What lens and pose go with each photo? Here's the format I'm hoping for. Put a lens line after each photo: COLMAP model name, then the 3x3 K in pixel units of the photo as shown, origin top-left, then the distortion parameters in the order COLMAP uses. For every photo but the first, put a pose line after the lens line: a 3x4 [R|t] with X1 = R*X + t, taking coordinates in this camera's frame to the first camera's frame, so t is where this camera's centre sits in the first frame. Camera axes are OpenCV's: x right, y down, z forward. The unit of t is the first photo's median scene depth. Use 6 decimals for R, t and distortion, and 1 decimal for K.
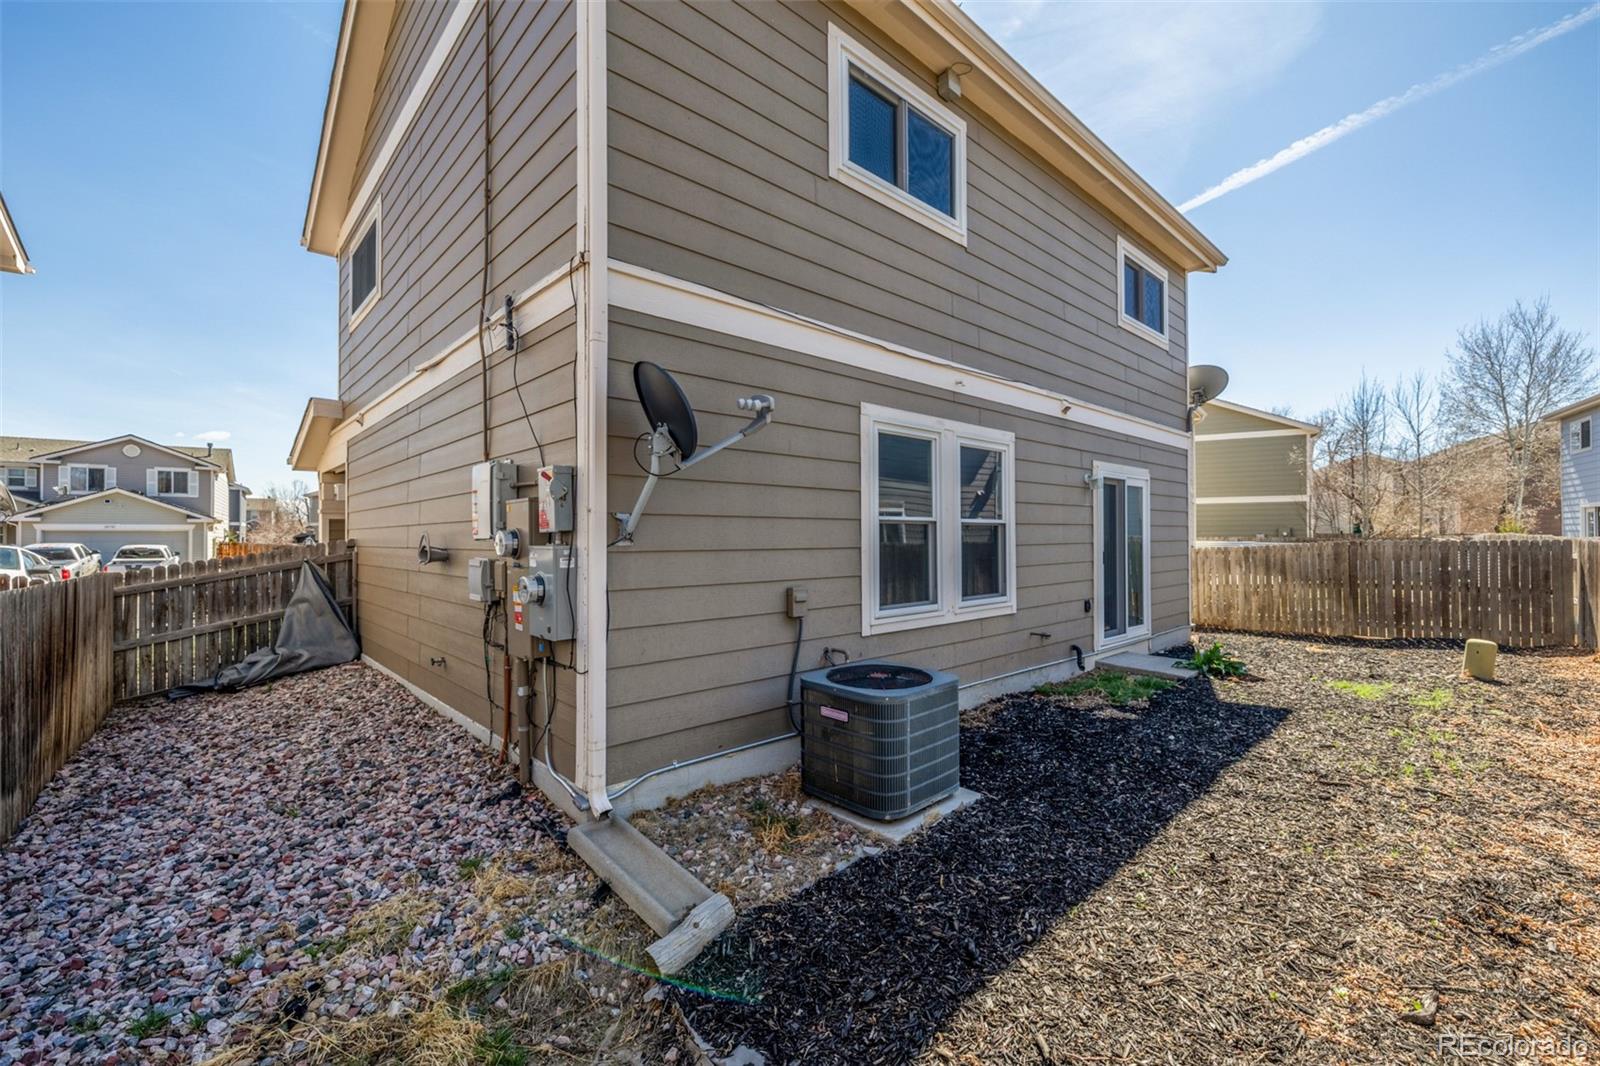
lens RADIAL K [[677.6, 0, 805.8], [0, 677.6, 518.8], [0, 0, 1]] dist [-0.001633, 0.000286]
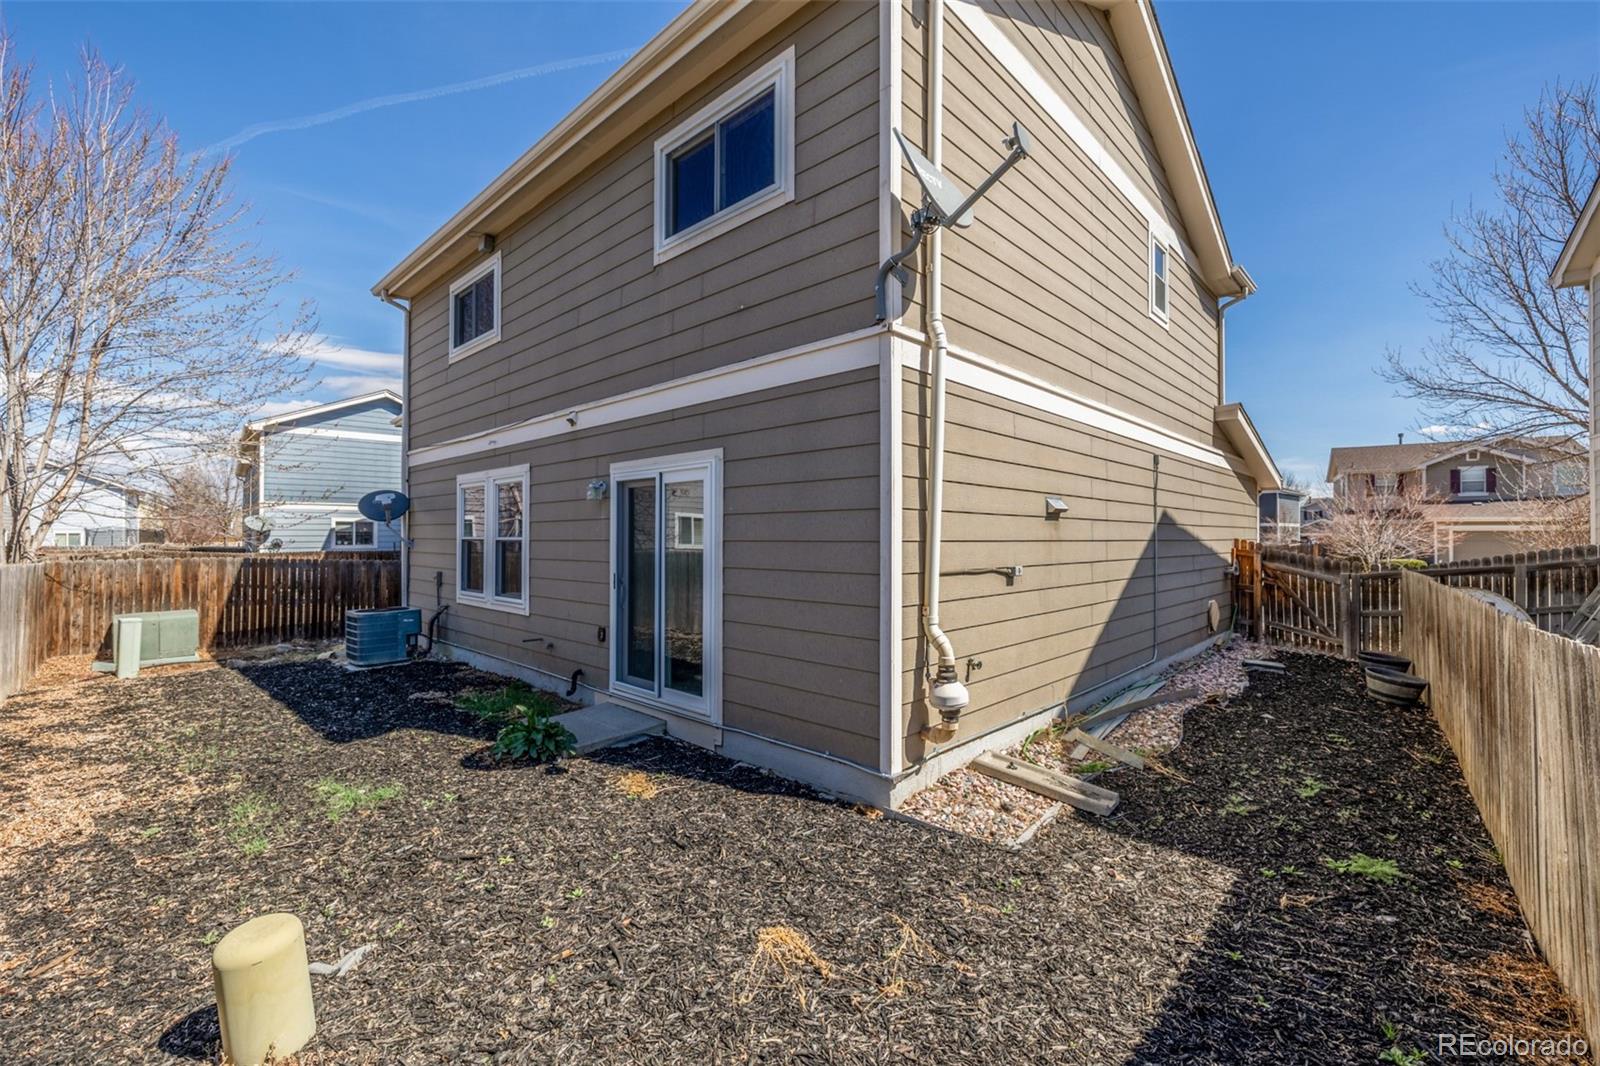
lens RADIAL K [[677.6, 0, 805.8], [0, 677.6, 529.8], [0, 0, 1]] dist [-0.001633, 0.000286]
pose [[0.058417, -0.027147, -0.997923, 1.275207], [0.000418, 0.999631, -0.027169, 0.018905], [0.998292, 0.001170, 0.058407, 1.190479]]
